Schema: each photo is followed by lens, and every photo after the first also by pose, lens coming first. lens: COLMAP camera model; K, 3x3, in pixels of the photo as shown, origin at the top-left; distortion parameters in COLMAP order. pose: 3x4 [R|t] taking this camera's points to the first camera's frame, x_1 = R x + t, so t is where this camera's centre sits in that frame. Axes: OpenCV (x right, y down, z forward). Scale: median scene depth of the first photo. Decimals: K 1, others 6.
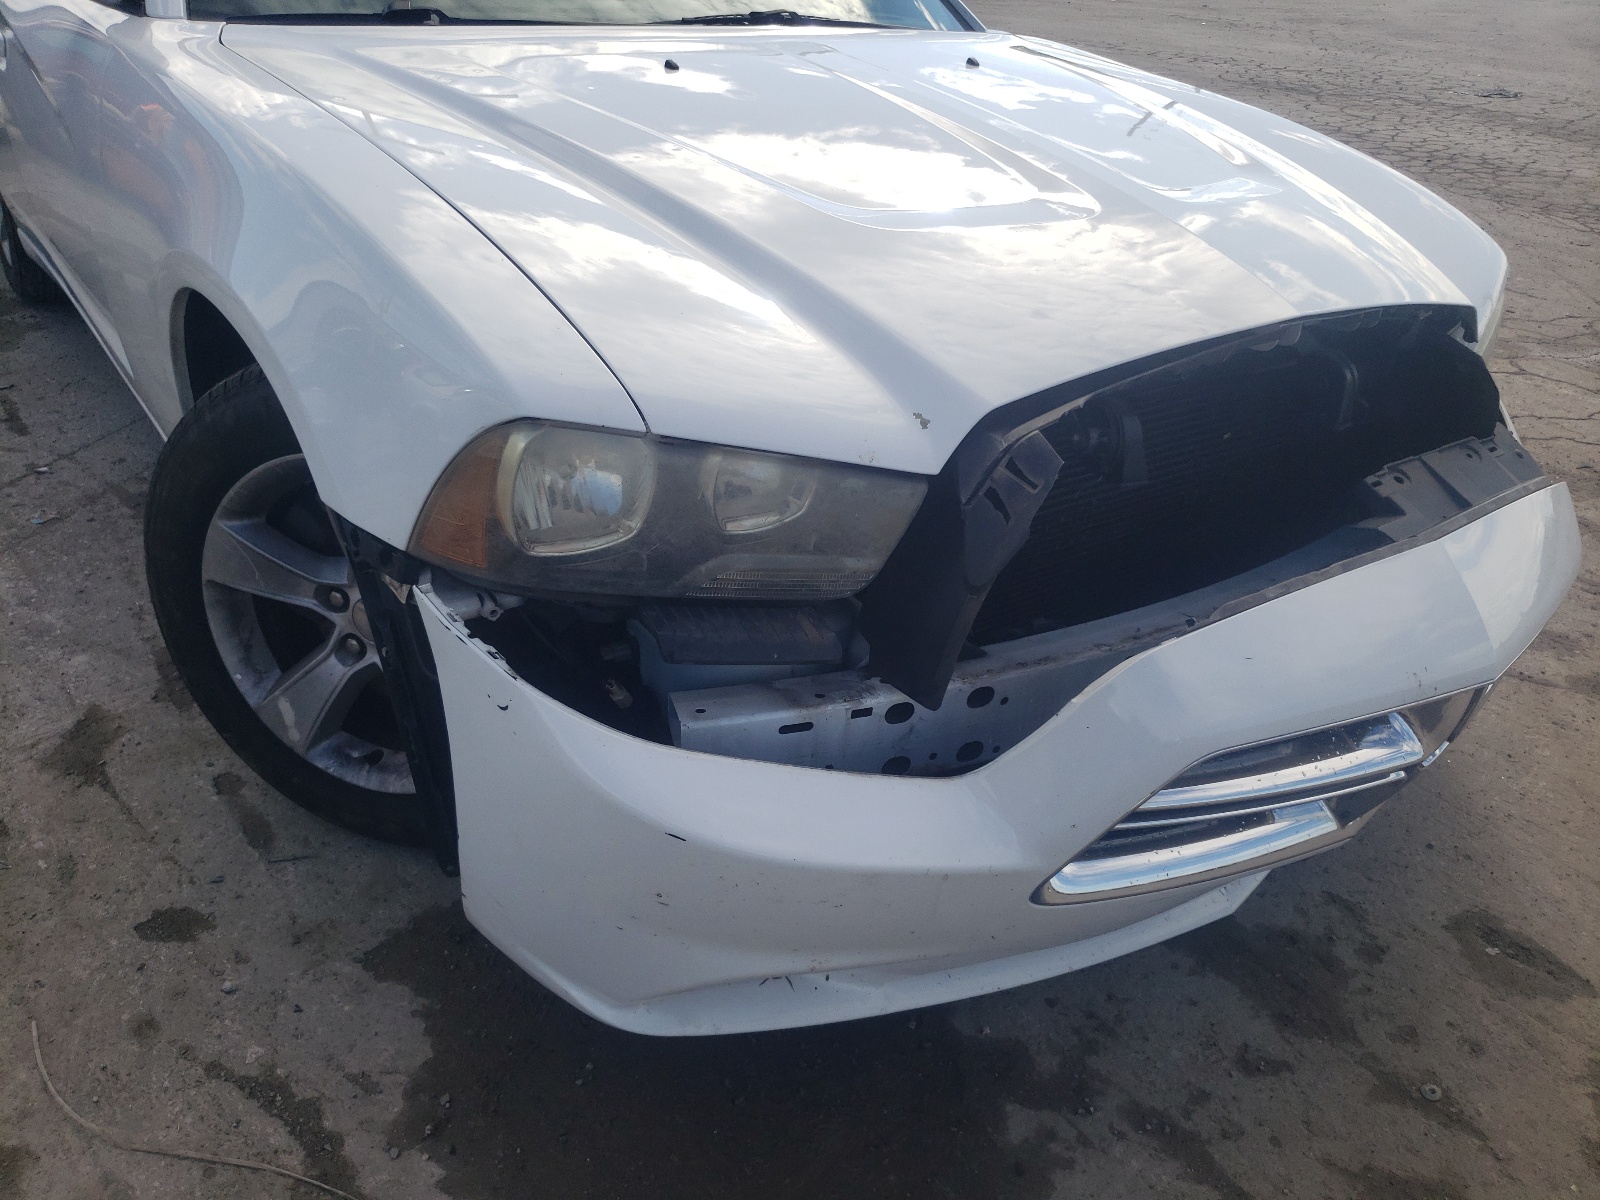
lens RADIAL K [[1258.0, 0, 795.7], [0, 1258.0, 602.5], [0, 0, 1]] dist [0.003315, 0.031076]
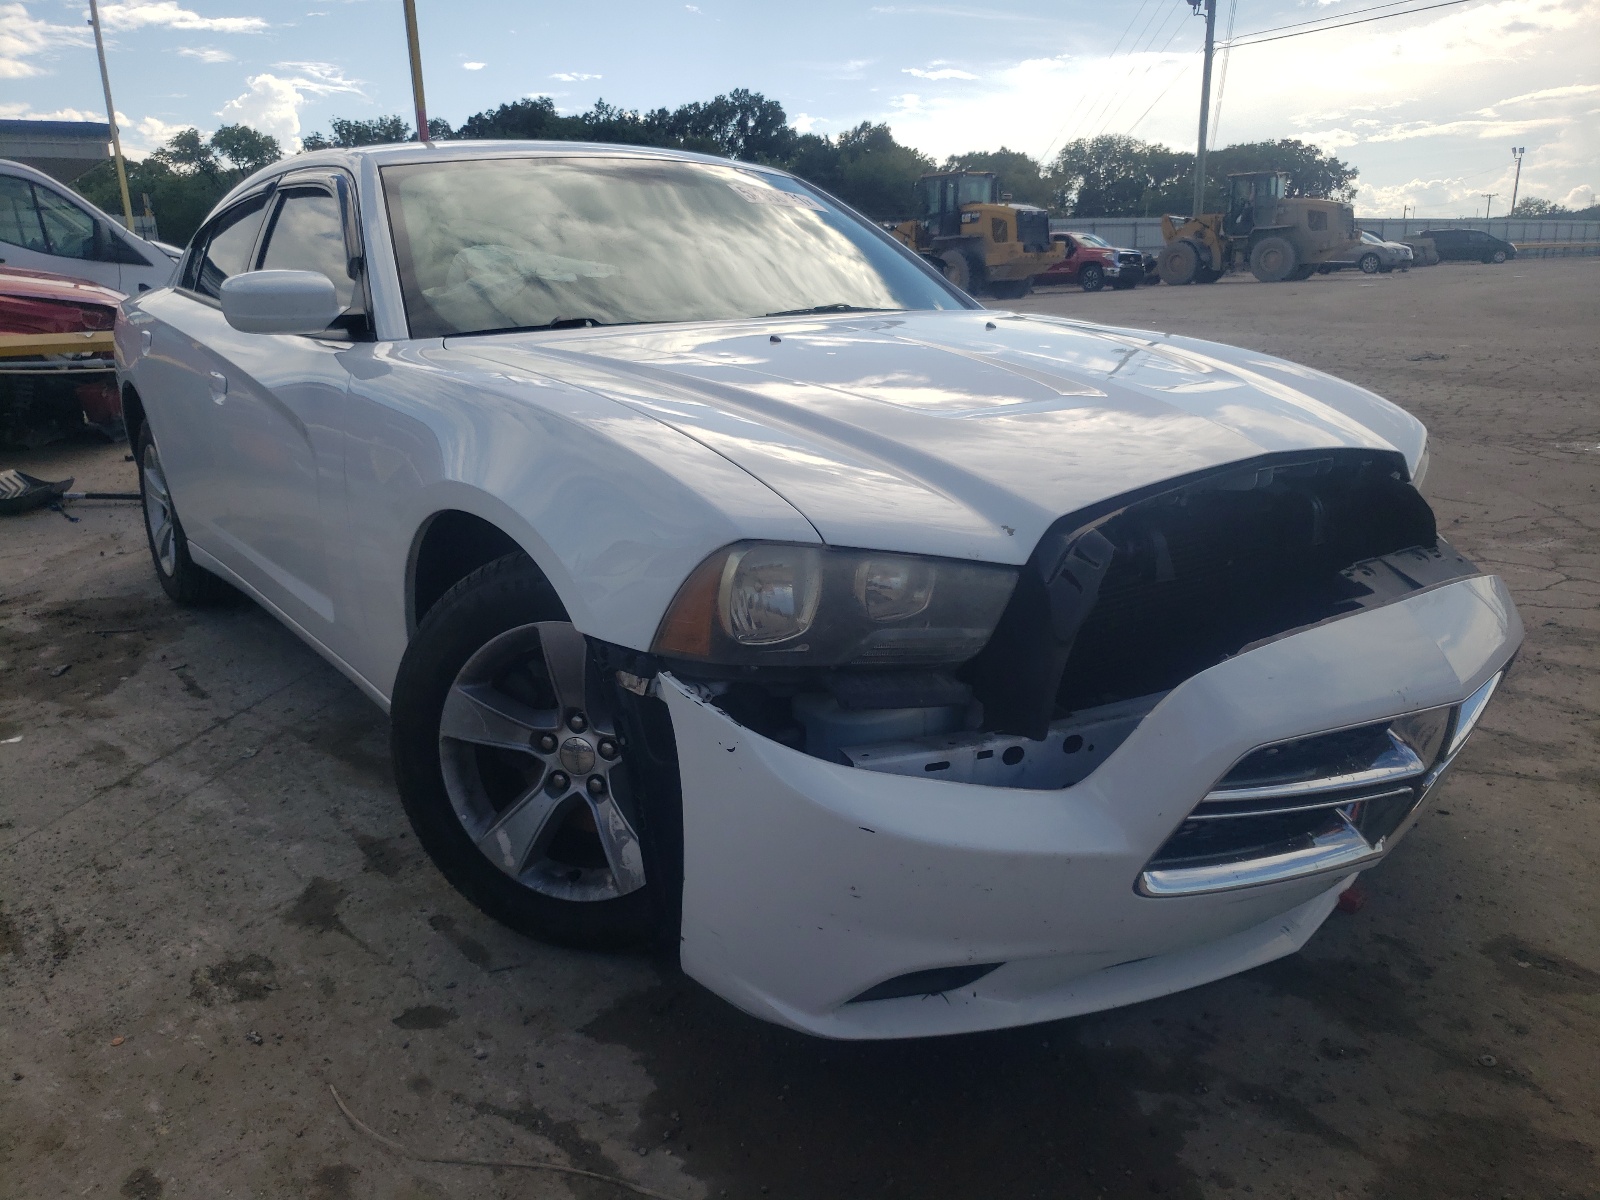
lens RADIAL K [[1214.6, 0, 803.5], [0, 1214.6, 602.1], [0, 0, 1]] dist [0.035322, 0.009439]
pose [[0.996925, -0.078270, -0.003844, -0.101577], [0.075348, 0.970869, -0.227455, 0.175786], [0.021535, 0.226466, 0.973781, -0.242846]]
